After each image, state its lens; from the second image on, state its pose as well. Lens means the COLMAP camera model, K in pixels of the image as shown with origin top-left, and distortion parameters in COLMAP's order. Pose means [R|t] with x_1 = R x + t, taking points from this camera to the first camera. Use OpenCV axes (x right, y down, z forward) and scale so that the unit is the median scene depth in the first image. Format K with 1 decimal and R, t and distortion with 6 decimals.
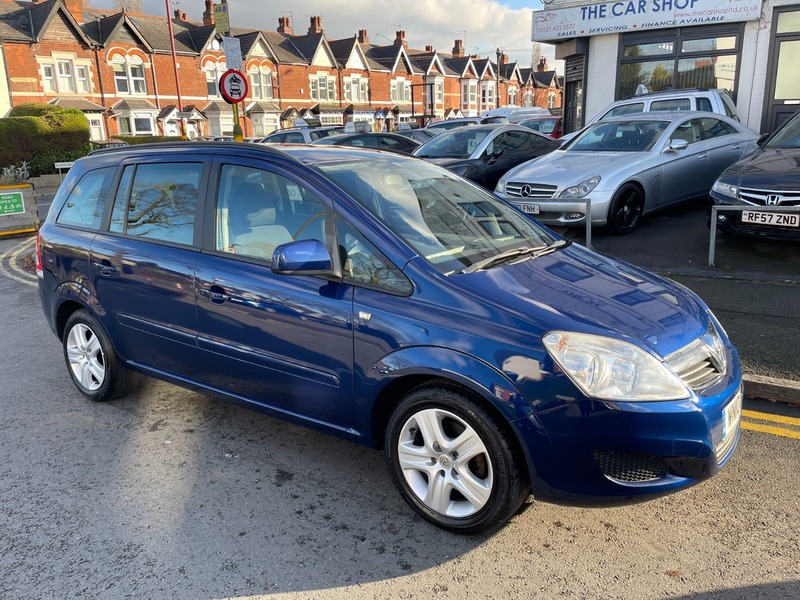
lens RADIAL K [[600.3, 0, 408.7], [0, 600.3, 292.6], [0, 0, 1]] dist [0.084362, -0.112540]
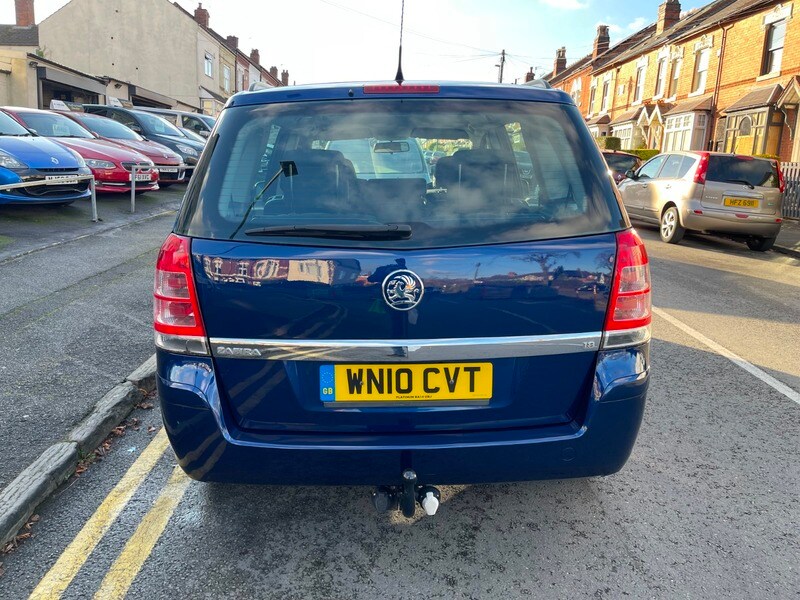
lens RADIAL K [[600.3, 0, 397.6], [0, 600.3, 293.7], [0, 0, 1]] dist [0.084362, -0.112540]
pose [[-0.591145, -0.161997, 0.790130, -0.311322], [0.182277, 0.927447, 0.326523, -0.089102], [-0.785699, 0.337045, -0.518727, 0.502305]]
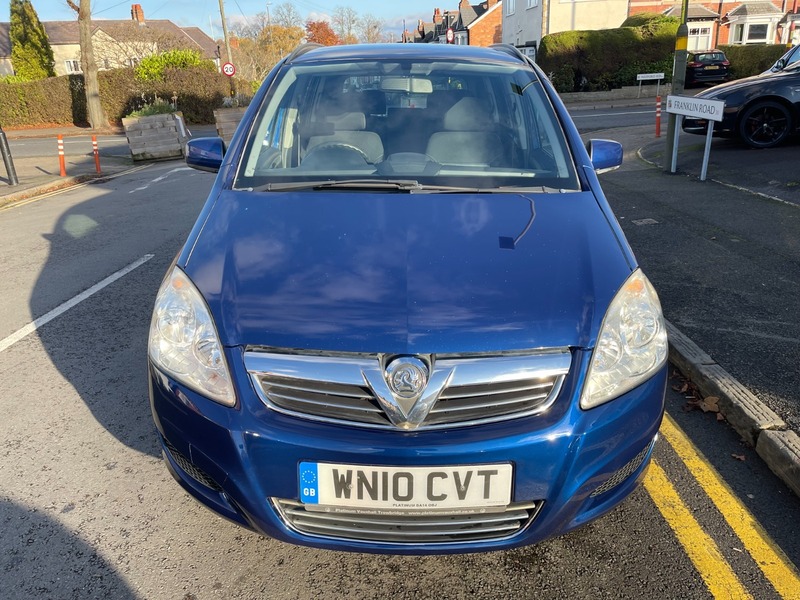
lens RADIAL K [[600.3, 0, 396.9], [0, 600.3, 306.3], [0, 0, 1]] dist [0.084362, -0.112540]
pose [[0.563385, 0.300870, -0.769464, 0.202419], [-0.181965, 0.953652, 0.239659, -0.026298], [0.805907, 0.004995, 0.592021, 0.140985]]
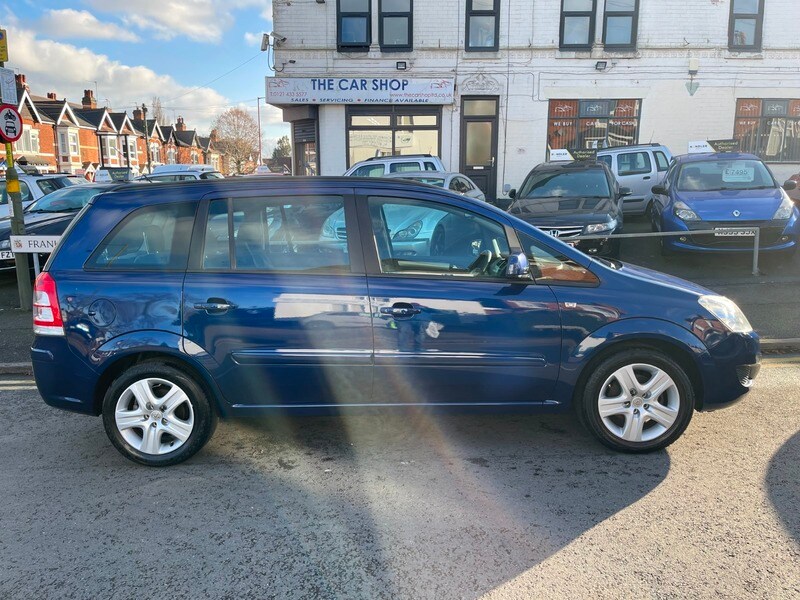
lens RADIAL K [[600.3, 0, 404.9], [0, 600.3, 293.4], [0, 0, 1]] dist [0.084362, -0.112540]
pose [[0.833942, -0.077999, 0.546313, -0.234621], [0.128675, 0.990157, -0.055053, 0.008545], [-0.536642, 0.116208, 0.835770, 0.019966]]
